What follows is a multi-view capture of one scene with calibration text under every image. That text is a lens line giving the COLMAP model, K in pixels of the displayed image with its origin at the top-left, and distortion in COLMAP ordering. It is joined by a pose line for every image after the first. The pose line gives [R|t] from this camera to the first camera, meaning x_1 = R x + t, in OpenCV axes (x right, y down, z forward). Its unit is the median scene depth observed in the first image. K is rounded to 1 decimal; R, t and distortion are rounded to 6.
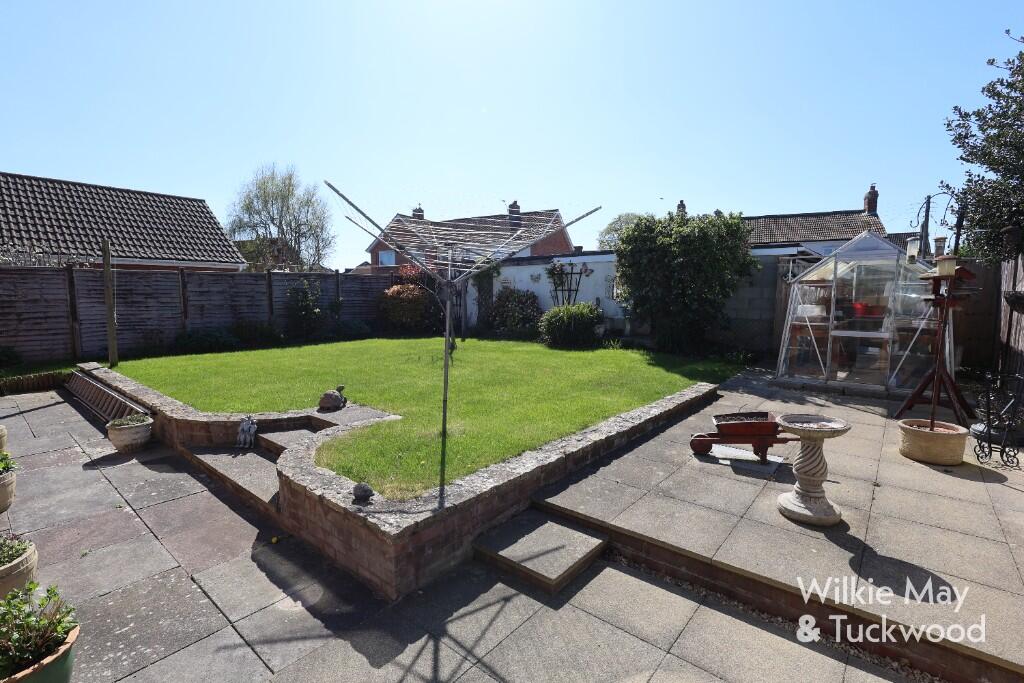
lens RADIAL K [[475.3, 0, 522.3], [0, 475.3, 311.7], [0, 0, 1]] dist [0.000214, -0.000051]
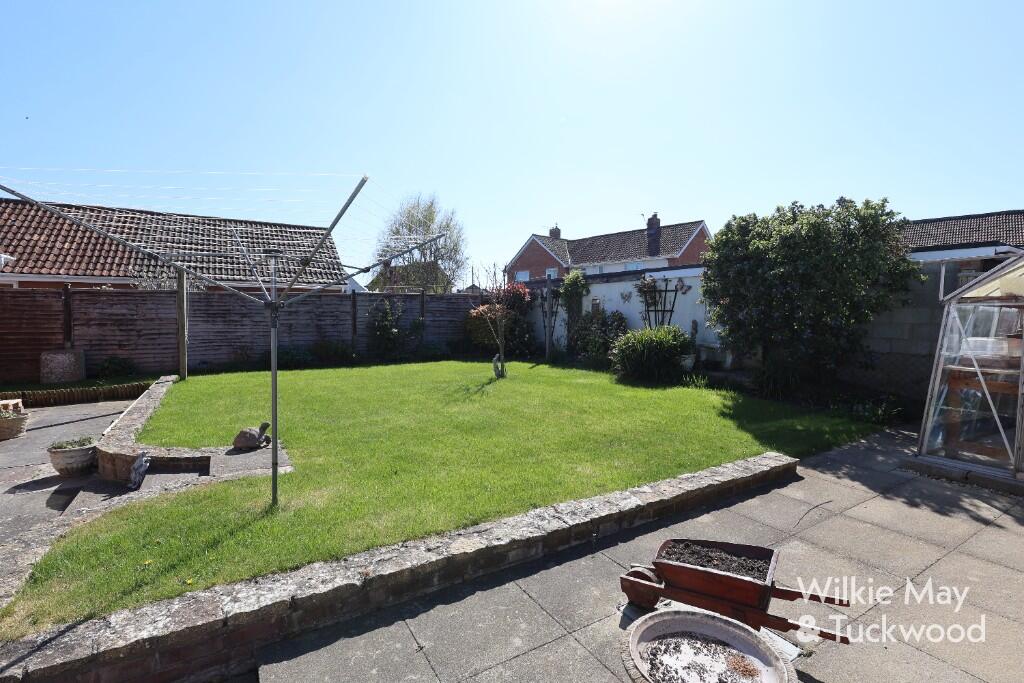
lens RADIAL K [[475.3, 0, 522.3], [0, 475.3, 311.7], [0, 0, 1]] dist [0.000214, -0.000051]
pose [[0.943787, 0.003153, -0.330539, 0.175087], [-0.016596, 0.999145, -0.037858, -0.010332], [0.330138, 0.041216, 0.943033, 0.166827]]
